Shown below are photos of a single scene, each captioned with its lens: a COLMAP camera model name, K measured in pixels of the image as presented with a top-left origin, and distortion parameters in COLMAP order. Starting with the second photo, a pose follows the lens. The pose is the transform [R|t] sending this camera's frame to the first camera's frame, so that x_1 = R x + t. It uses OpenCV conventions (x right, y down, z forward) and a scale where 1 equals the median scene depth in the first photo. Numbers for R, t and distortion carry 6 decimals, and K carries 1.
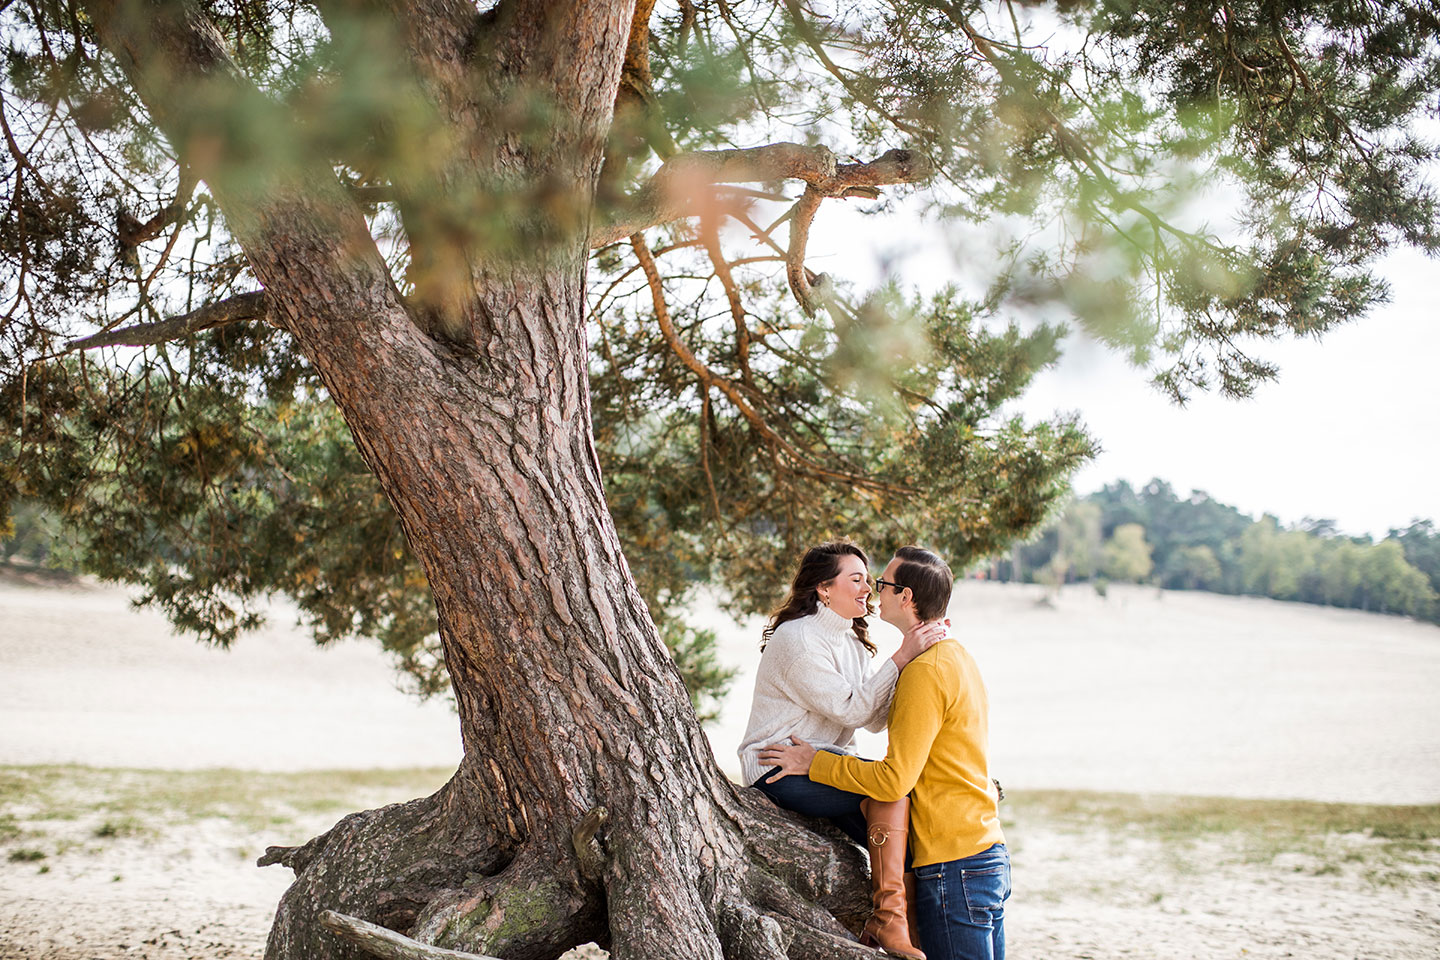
lens RADIAL K [[2144.7, 0, 720.0], [0, 2144.7, 480.0], [0, 0, 1]] dist [-0.278109, -0.034165]
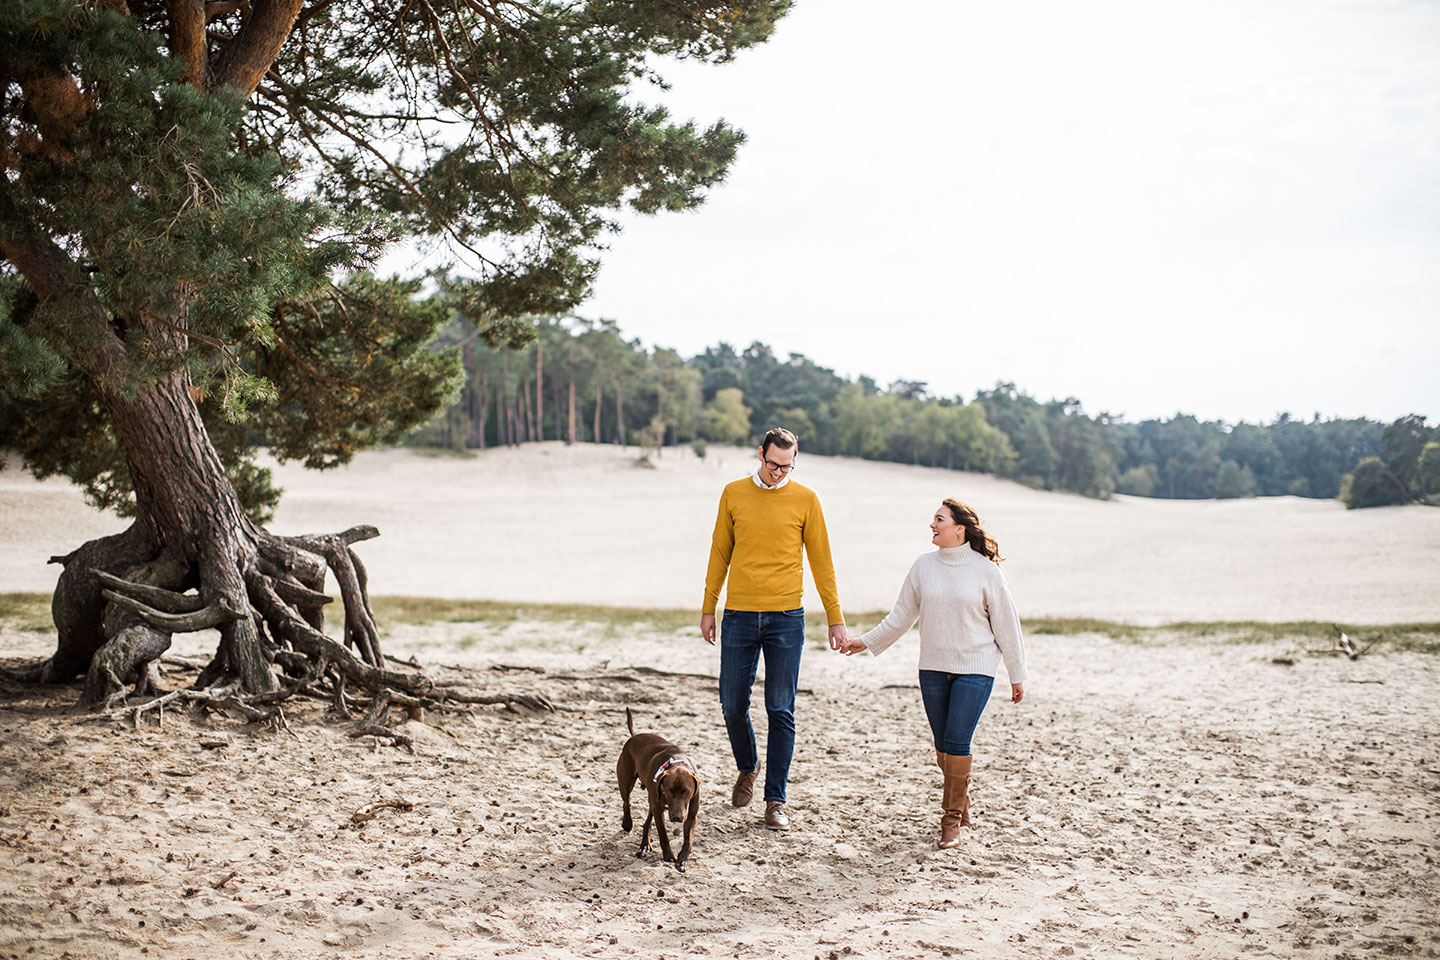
lens RADIAL K [[2101.1, 0, 692.4], [0, 2101.1, 480.6], [0, 0, 1]] dist [-0.199073, 0.539692]
pose [[0.985525, -0.013168, 0.169020, 0.082855], [0.002137, 0.997865, 0.065280, -0.048280], [-0.169519, -0.063973, 0.983448, -1.164494]]
